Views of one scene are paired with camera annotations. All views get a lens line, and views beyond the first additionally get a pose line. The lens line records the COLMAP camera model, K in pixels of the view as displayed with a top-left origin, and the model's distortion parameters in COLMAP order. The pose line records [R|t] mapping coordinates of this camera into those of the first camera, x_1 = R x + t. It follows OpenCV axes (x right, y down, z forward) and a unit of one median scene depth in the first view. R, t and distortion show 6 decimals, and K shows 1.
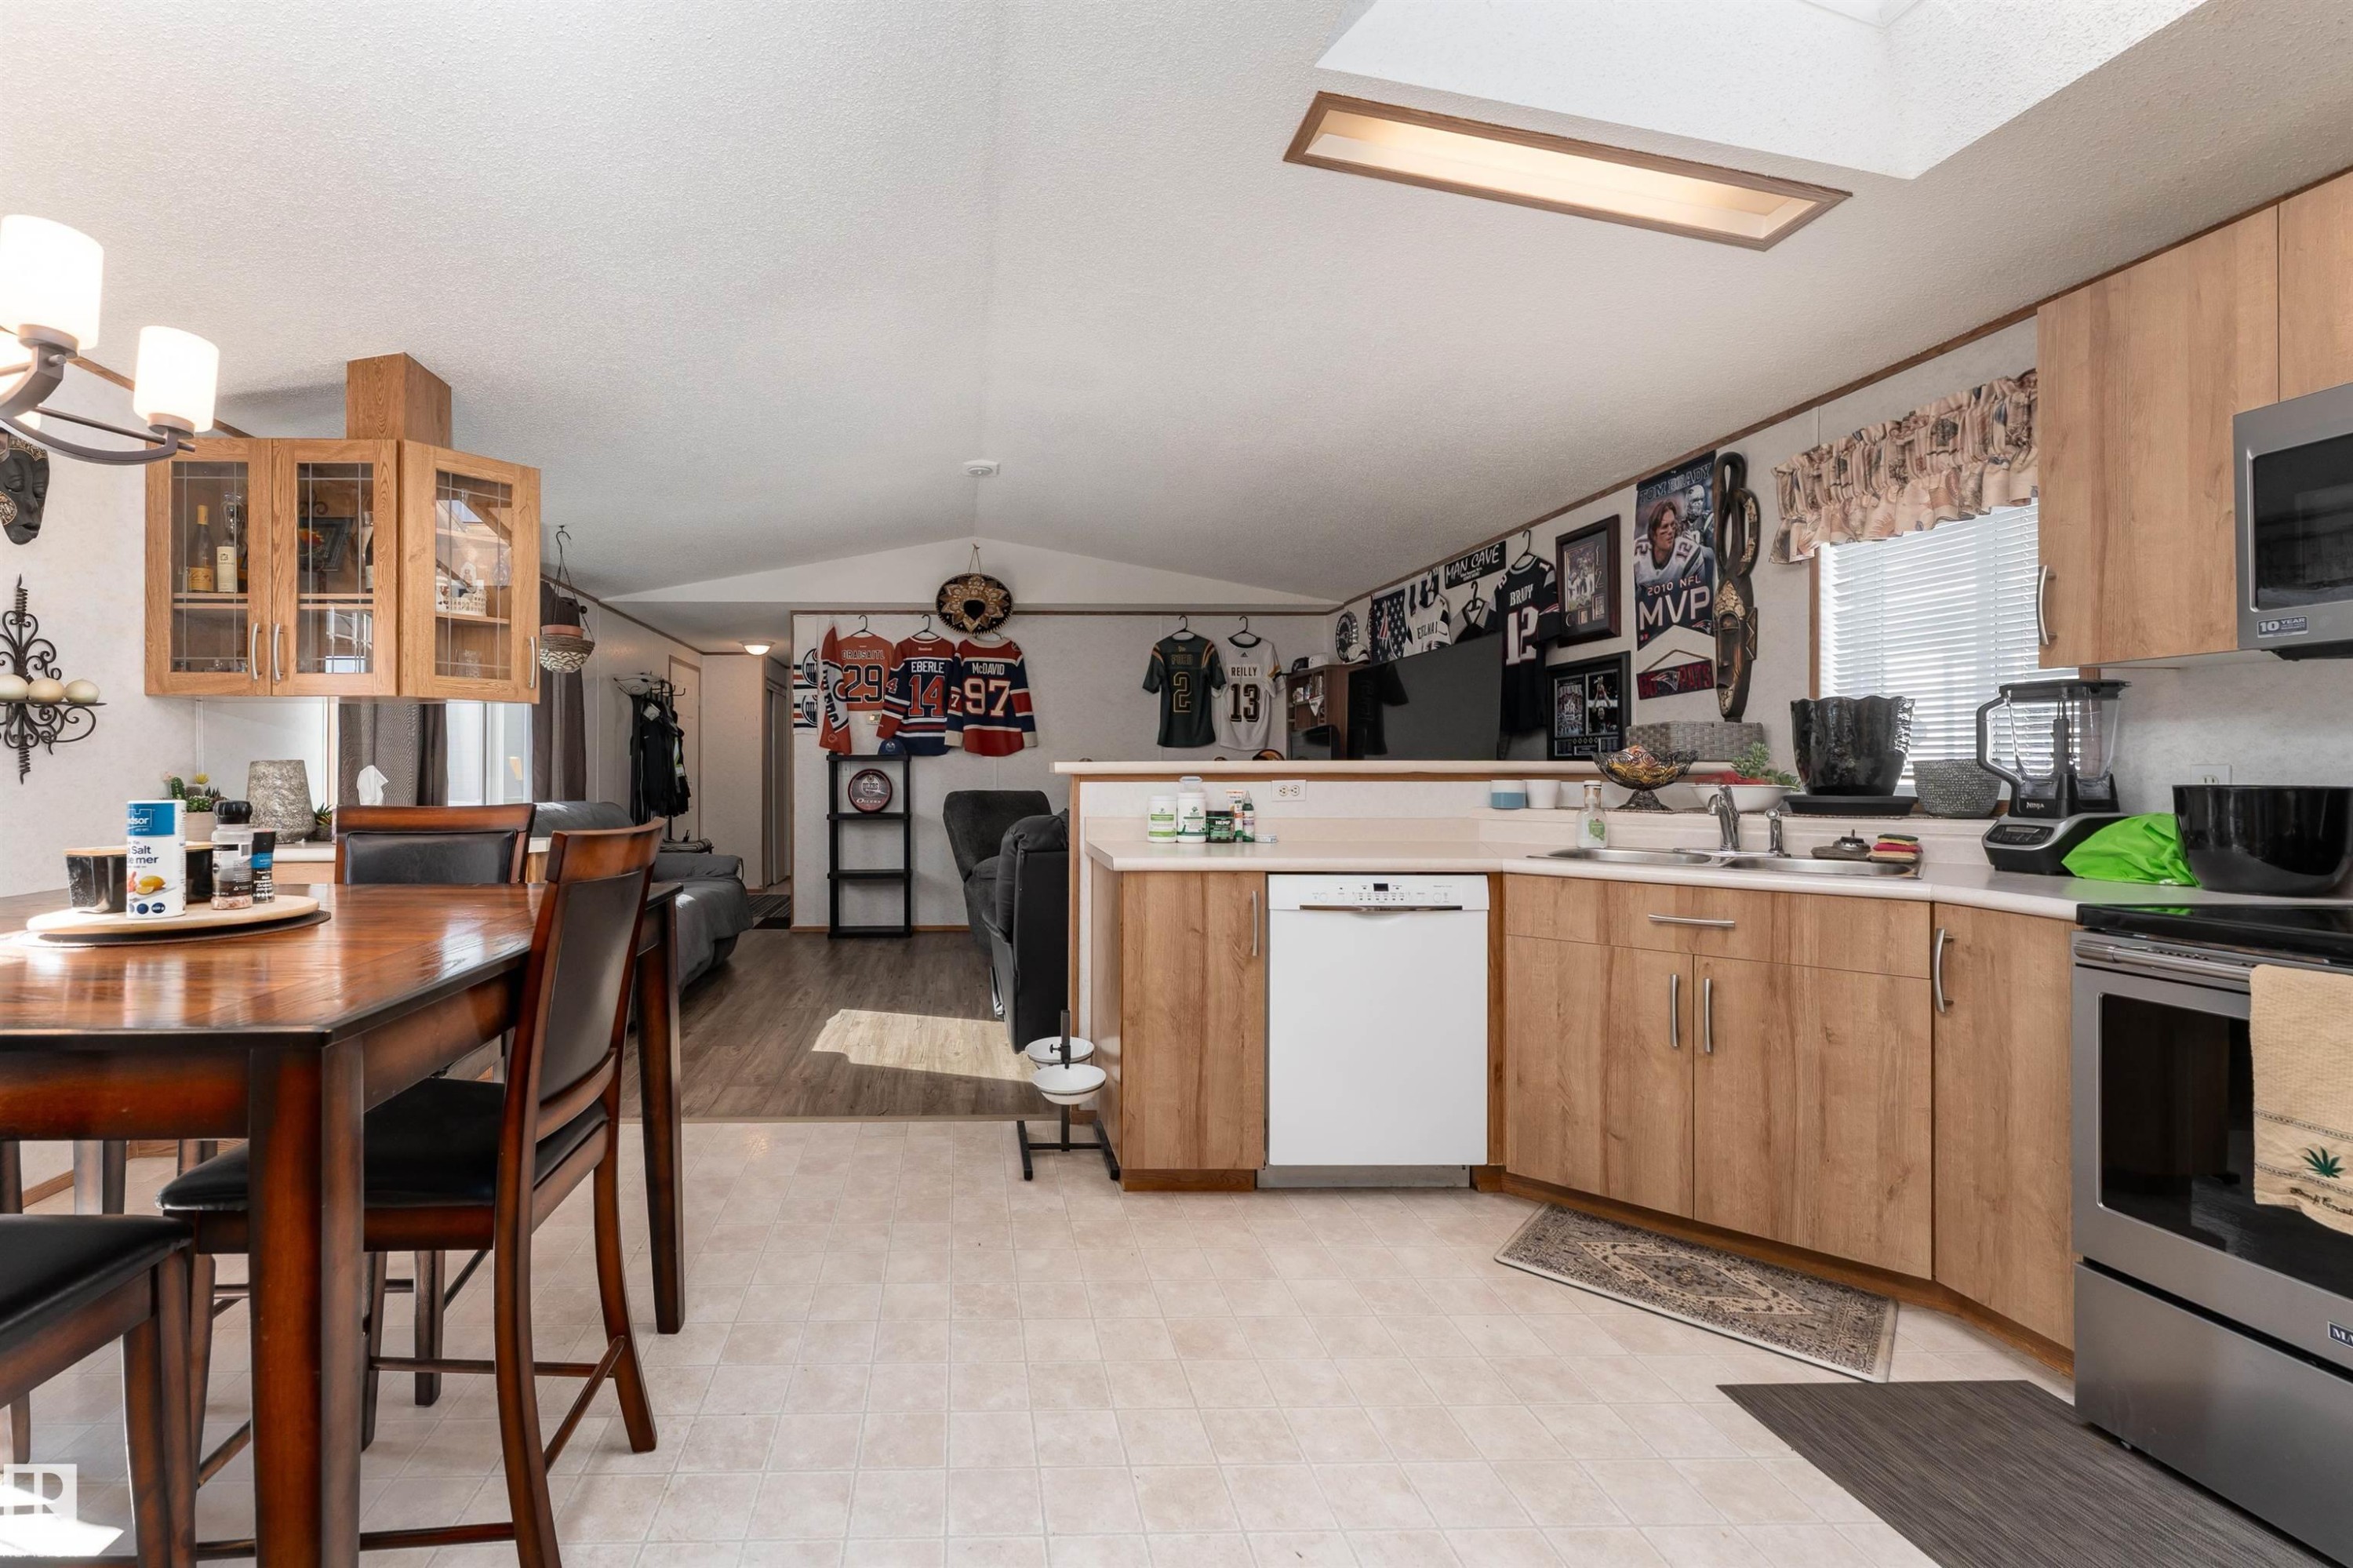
lens RADIAL K [[1092.2, 0, 950.9], [0, 1092.2, 784.1], [0, 0, 1]] dist [0.008719, -0.000214]
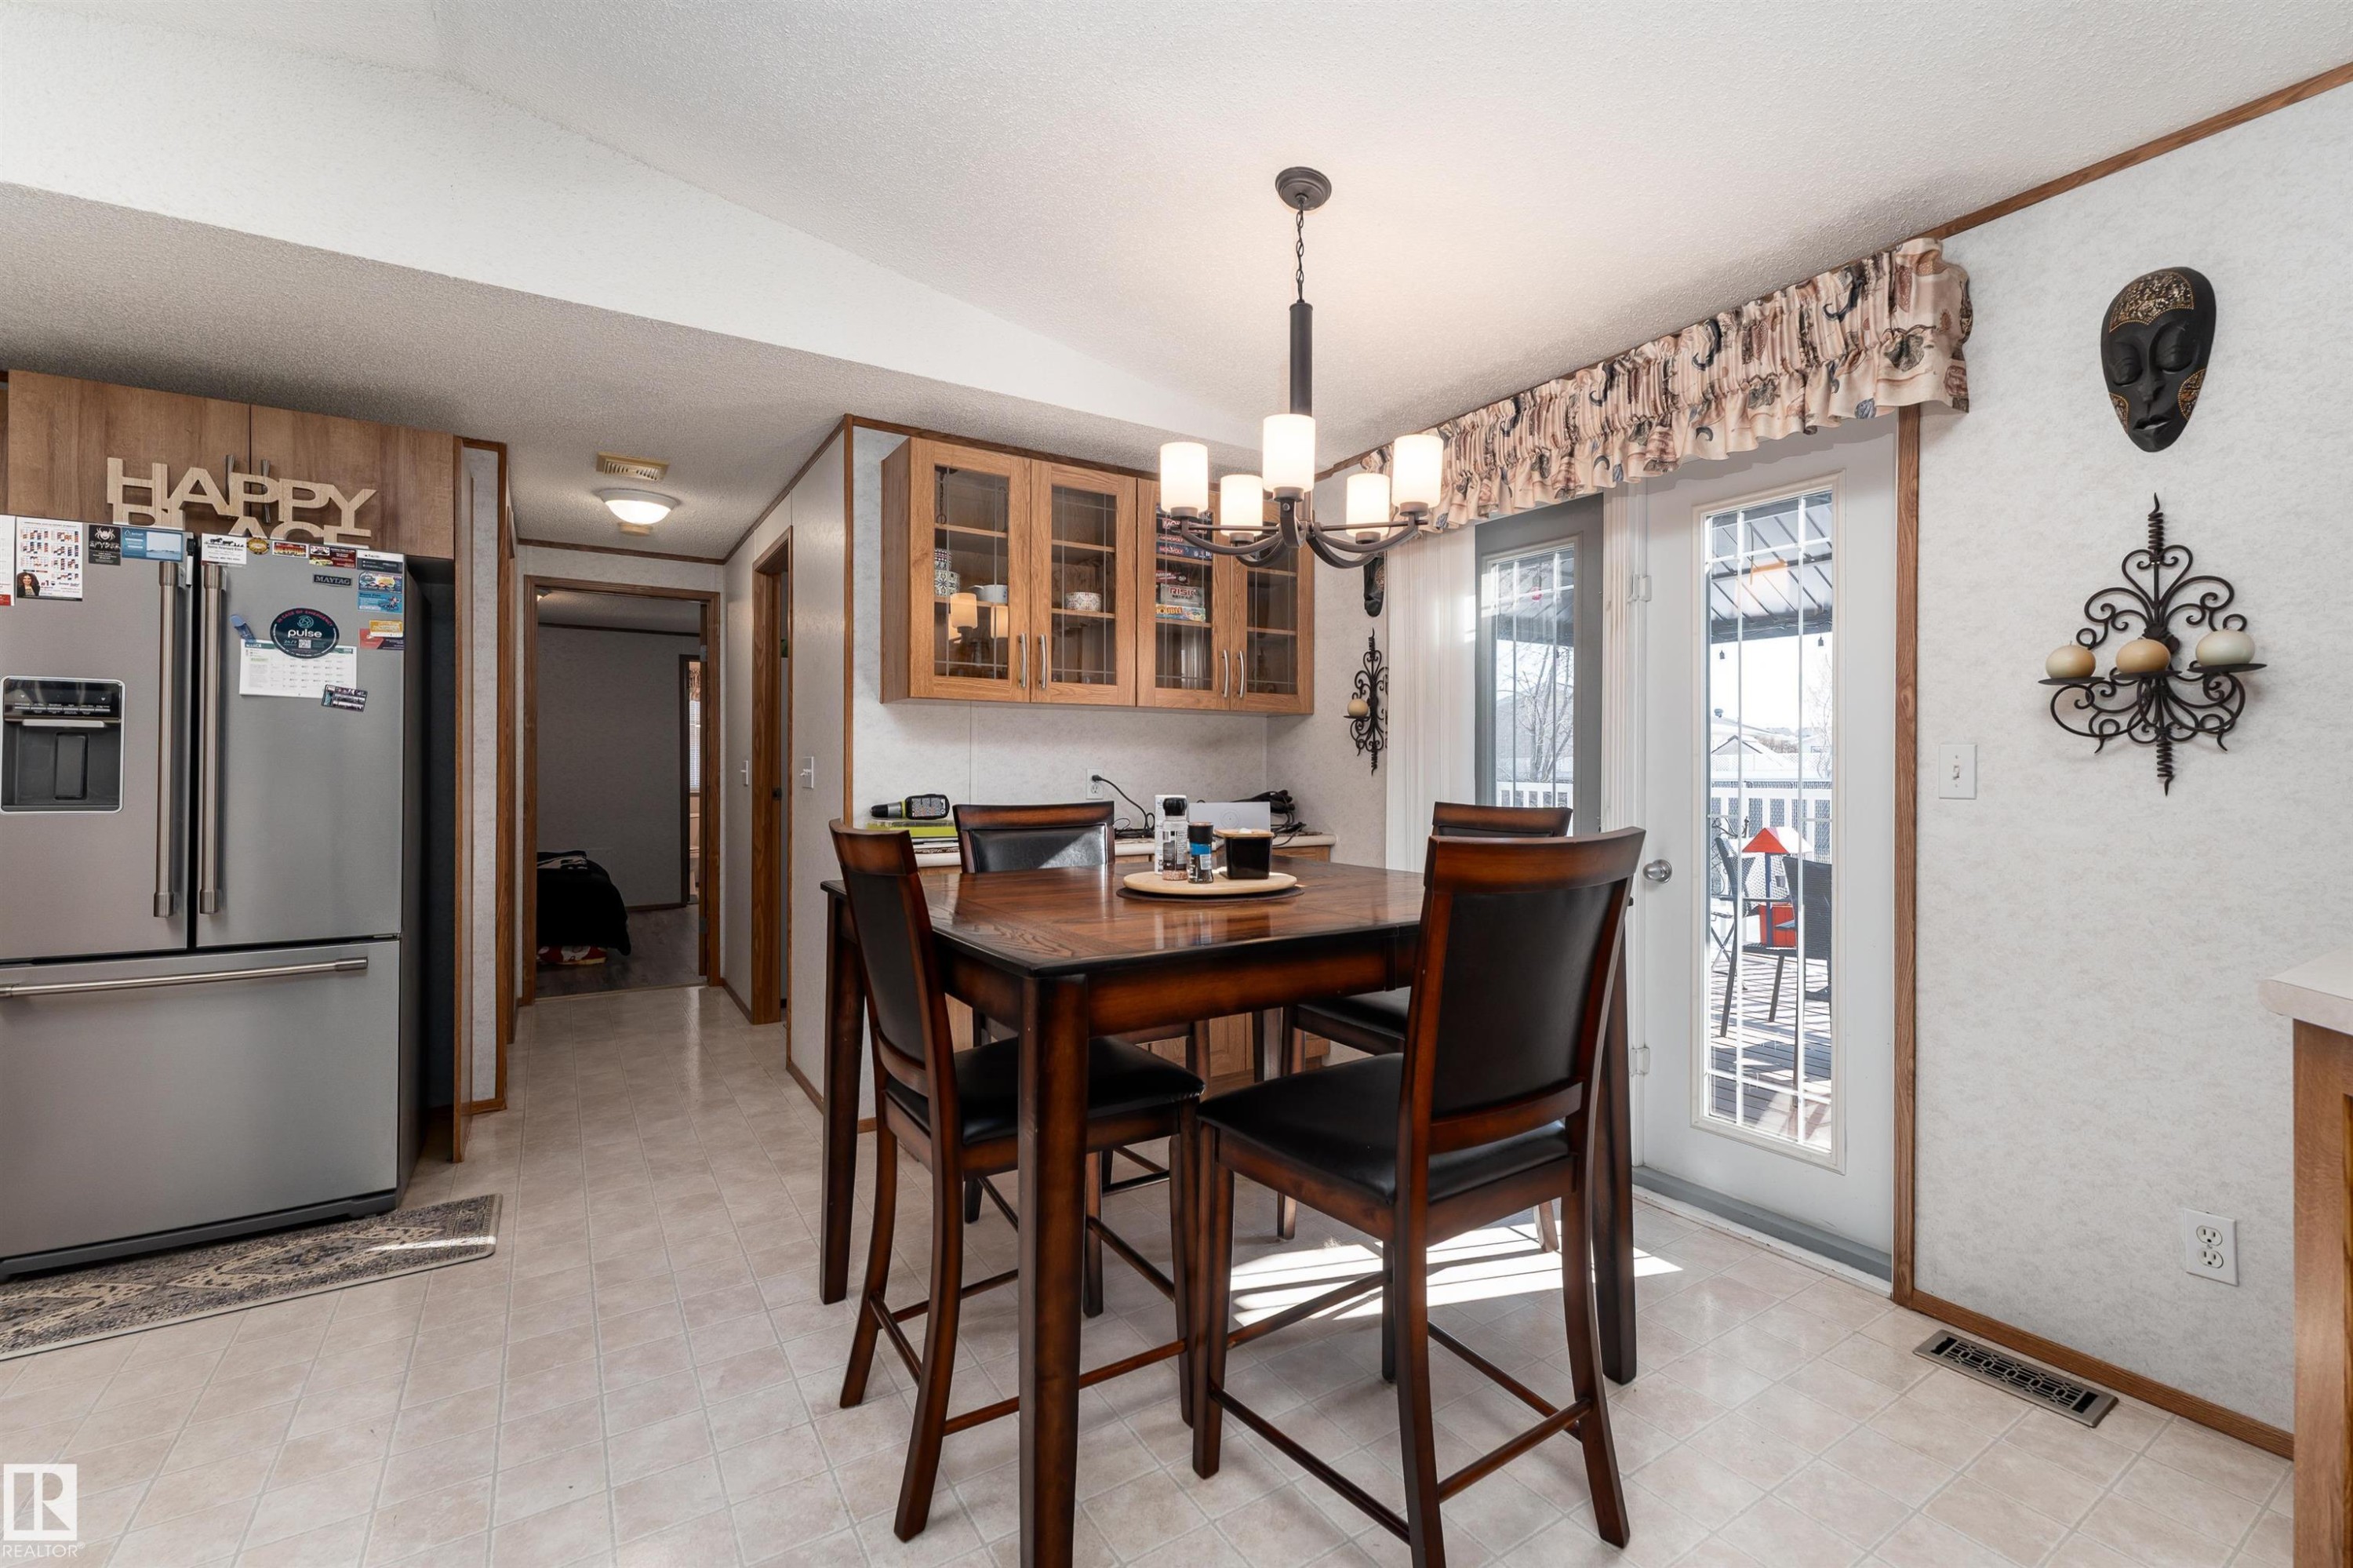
lens RADIAL K [[1011.3, 0, 1260.2], [0, 1011.3, 771.8], [0, 0, 1]] dist [0.000438, 0.000227]
pose [[-0.807033, -0.000456, -0.590506, -0.011685], [-0.006646, 0.999943, 0.008312, -0.007542], [0.590469, 0.010633, -0.806990, 0.487856]]
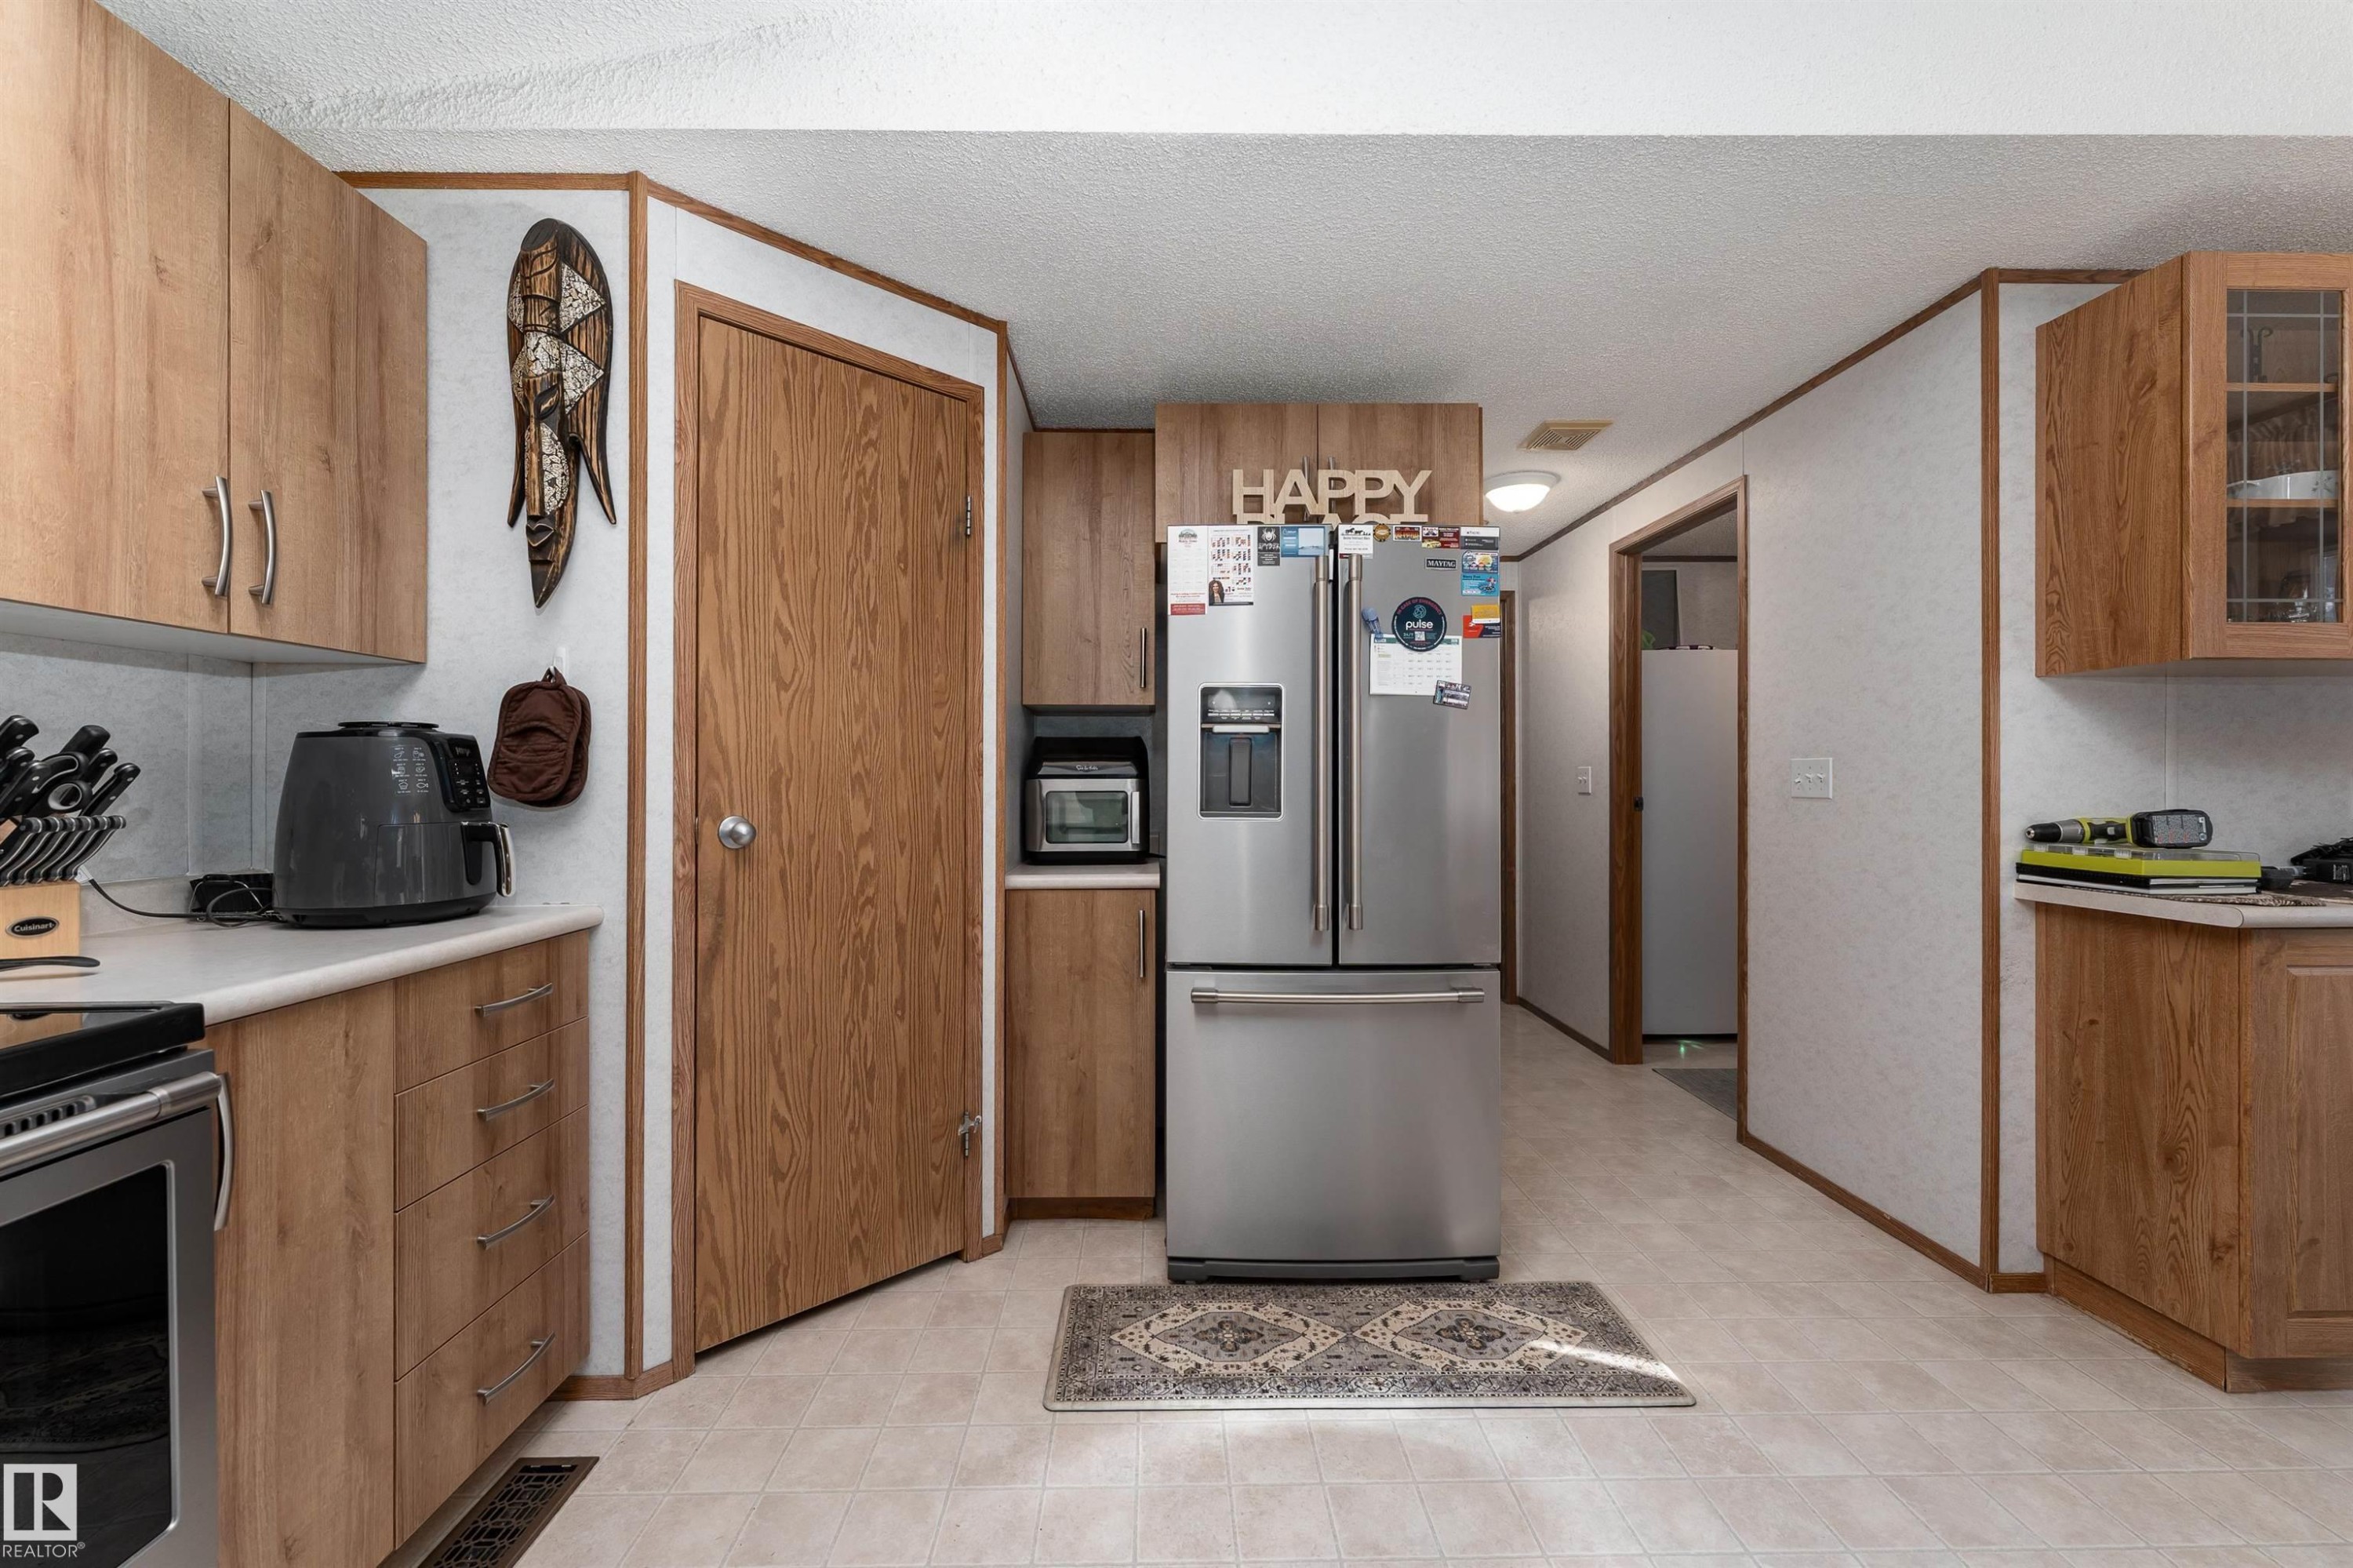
lens RADIAL K [[945.8, 0, 1175.1], [0, 945.8, 784.5], [0, 0, 1]] dist [-0.000152, 0.000004]
pose [[-0.998879, 0.002548, -0.047274, 0.139121], [0.001966, 0.999922, 0.012355, -0.004072], [0.047302, 0.012248, -0.998806, 0.301866]]
